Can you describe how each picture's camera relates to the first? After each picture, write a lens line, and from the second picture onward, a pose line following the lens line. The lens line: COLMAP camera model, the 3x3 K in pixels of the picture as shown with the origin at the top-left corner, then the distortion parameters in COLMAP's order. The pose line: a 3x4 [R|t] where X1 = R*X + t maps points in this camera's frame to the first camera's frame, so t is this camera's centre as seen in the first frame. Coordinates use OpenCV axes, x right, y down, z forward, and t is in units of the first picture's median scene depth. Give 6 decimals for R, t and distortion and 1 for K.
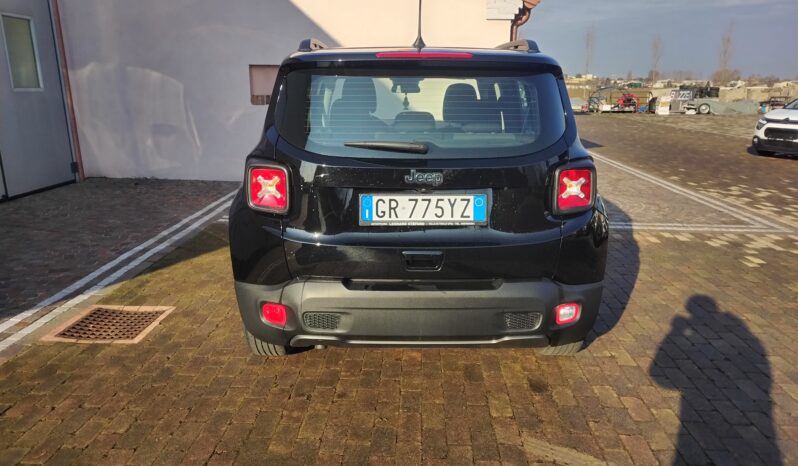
lens RADIAL K [[591.4, 0, 399.0], [0, 591.4, 233.0], [0, 0, 1]] dist [0.013252, -0.002312]
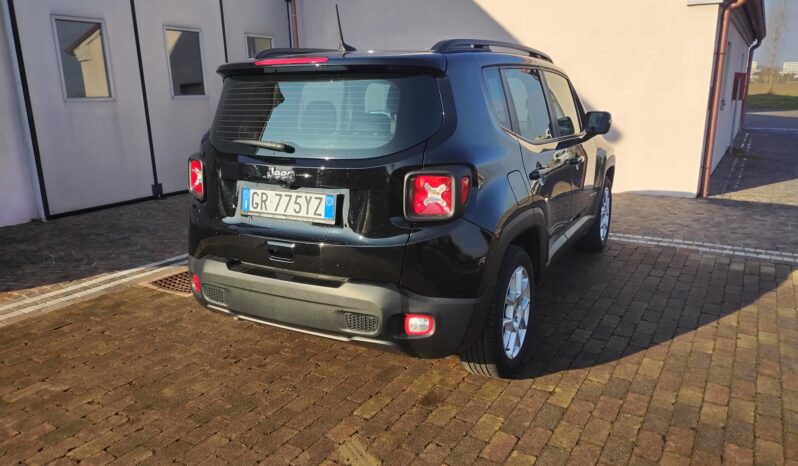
lens RADIAL K [[591.4, 0, 399.0], [0, 591.4, 233.0], [0, 0, 1]] dist [0.013252, -0.002312]
pose [[0.873045, 0.099295, -0.477424, 0.732444], [-0.099145, 0.994744, 0.025585, -0.035342], [0.477455, 0.024997, 0.878300, 0.148345]]
